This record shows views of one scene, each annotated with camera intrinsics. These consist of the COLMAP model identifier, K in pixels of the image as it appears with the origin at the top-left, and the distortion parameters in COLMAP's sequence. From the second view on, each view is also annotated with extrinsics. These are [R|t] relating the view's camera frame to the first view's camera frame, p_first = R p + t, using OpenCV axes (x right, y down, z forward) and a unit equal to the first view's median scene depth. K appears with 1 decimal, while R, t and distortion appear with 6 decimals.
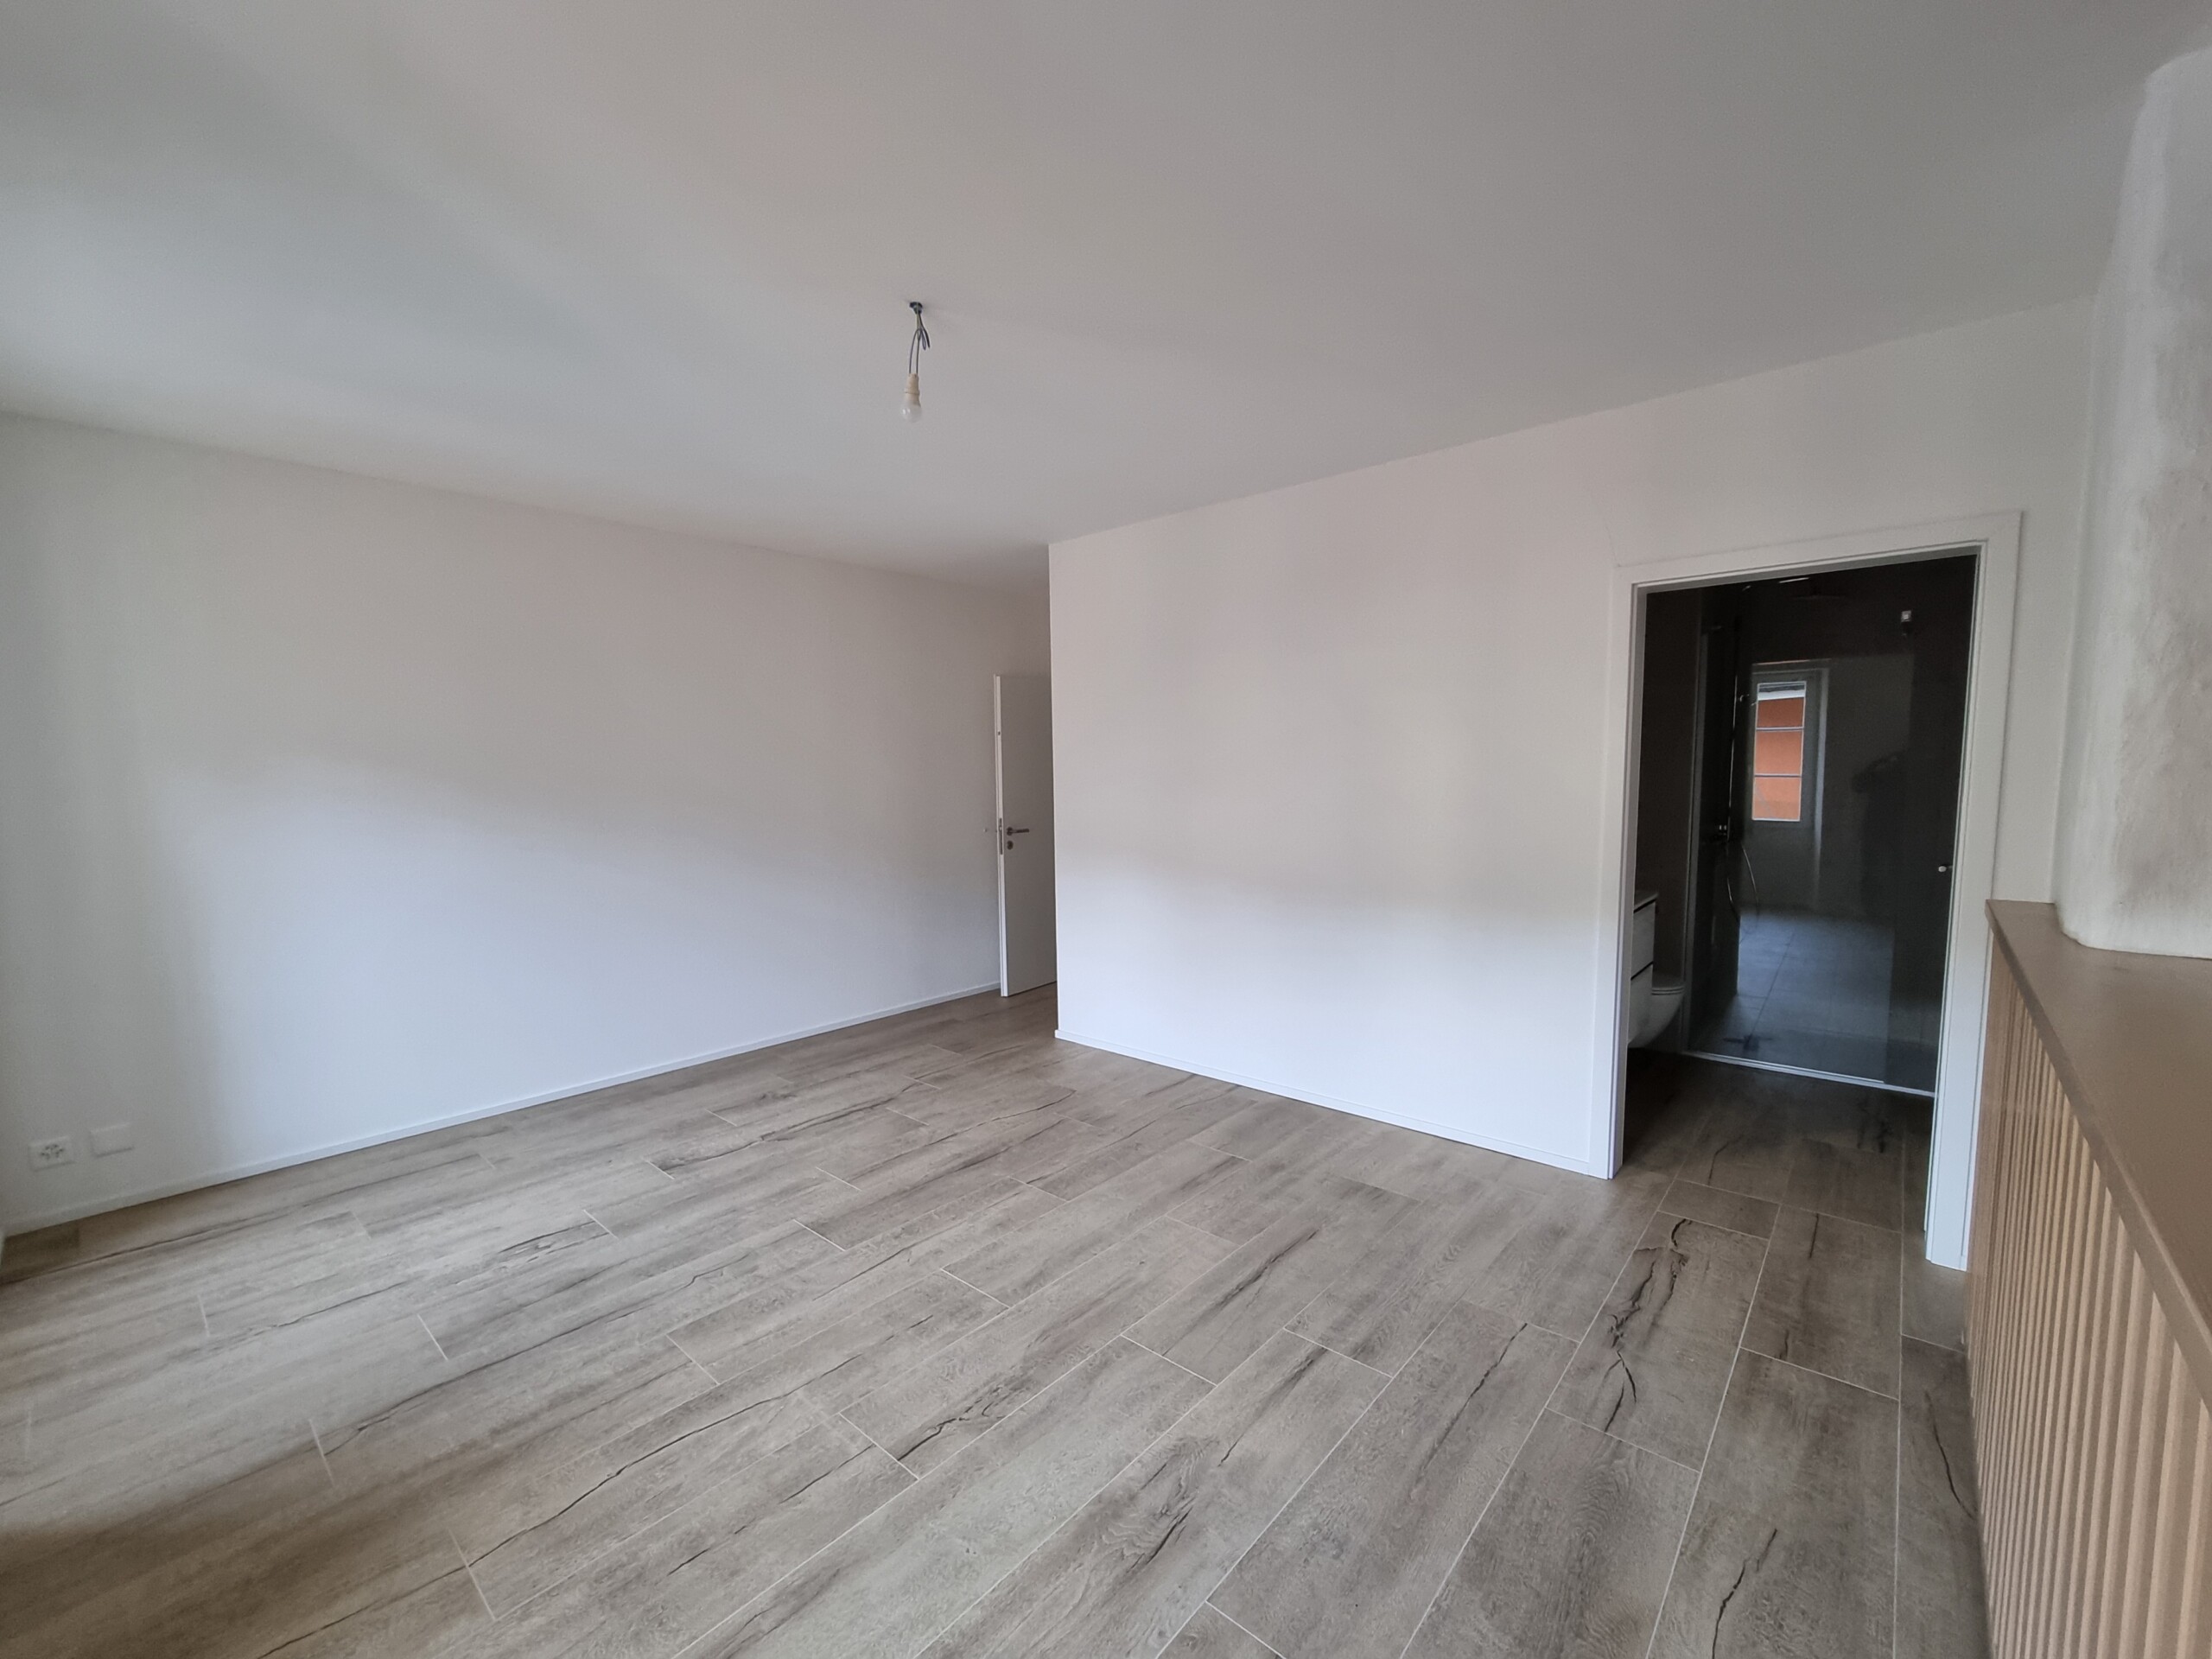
lens RADIAL K [[908.3, 0, 1099.1], [0, 908.3, 856.2], [0, 0, 1]] dist [-0.005666, 0.003180]
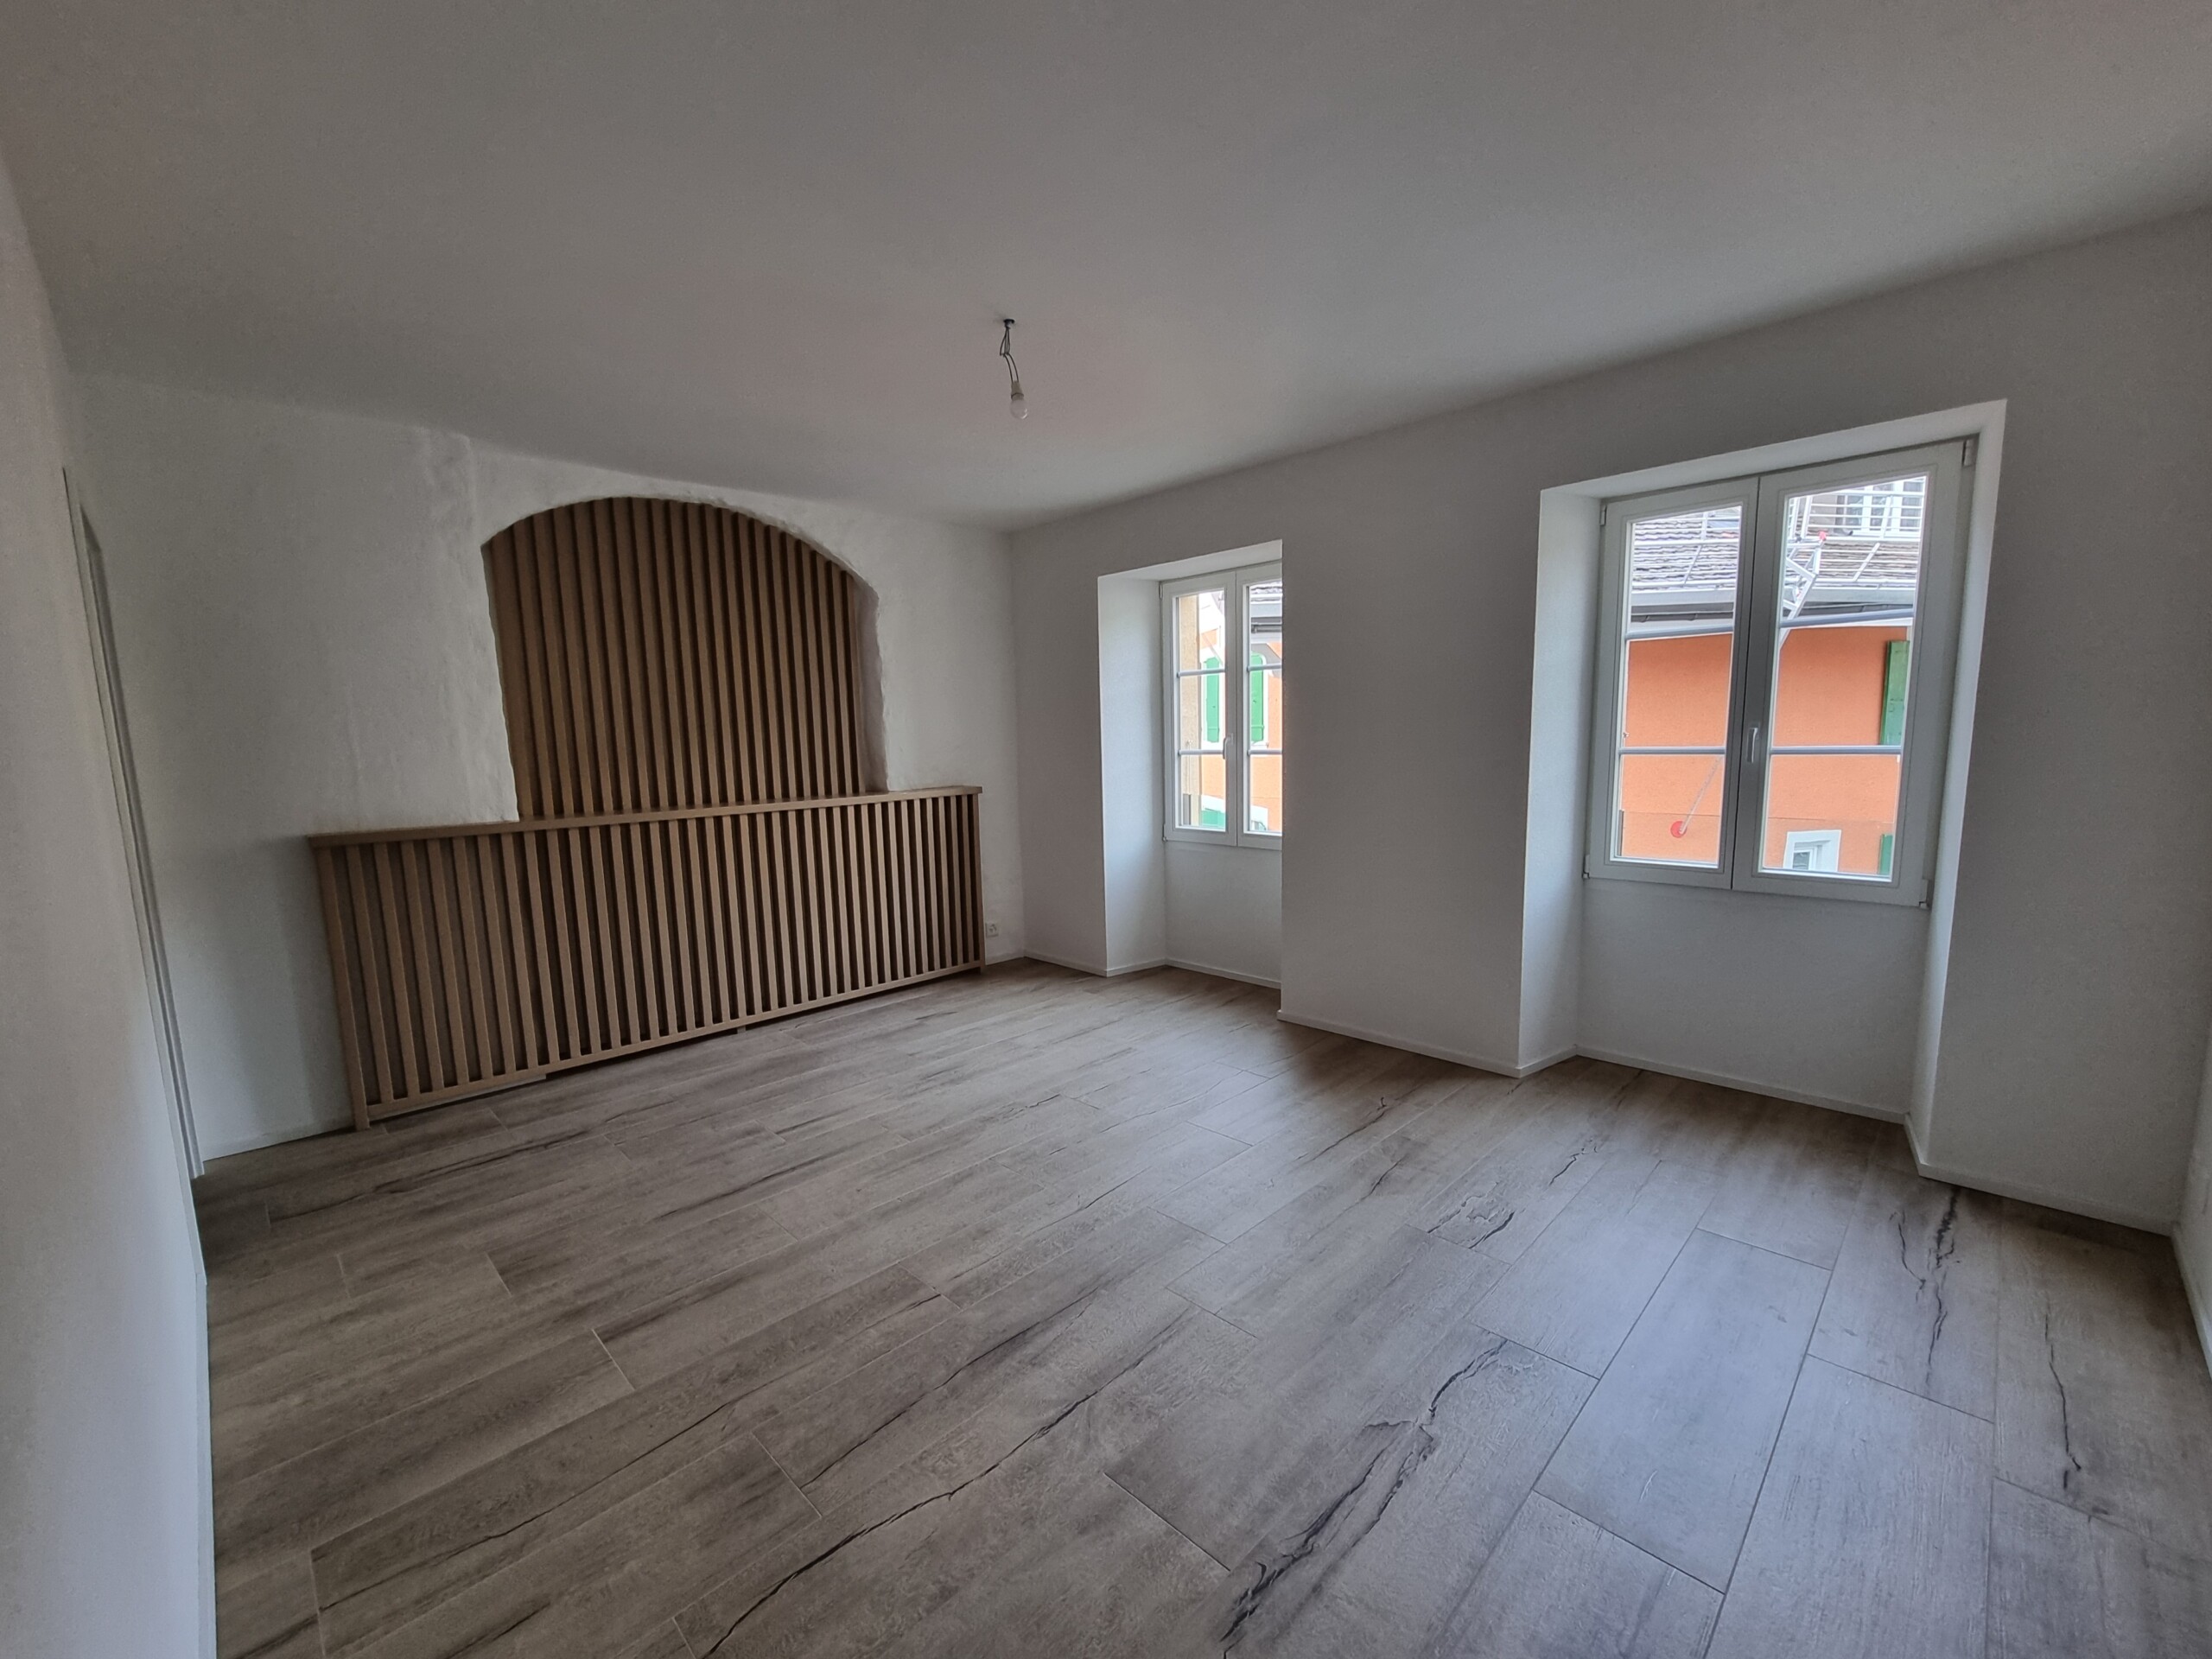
lens RADIAL K [[908.3, 0, 1099.1], [0, 908.3, 856.2], [0, 0, 1]] dist [-0.005666, 0.003180]
pose [[-0.997299, 0.029714, 0.067173, -0.301190], [0.044366, 0.972536, 0.228485, -0.156256], [-0.058539, 0.230848, -0.971227, 1.832001]]
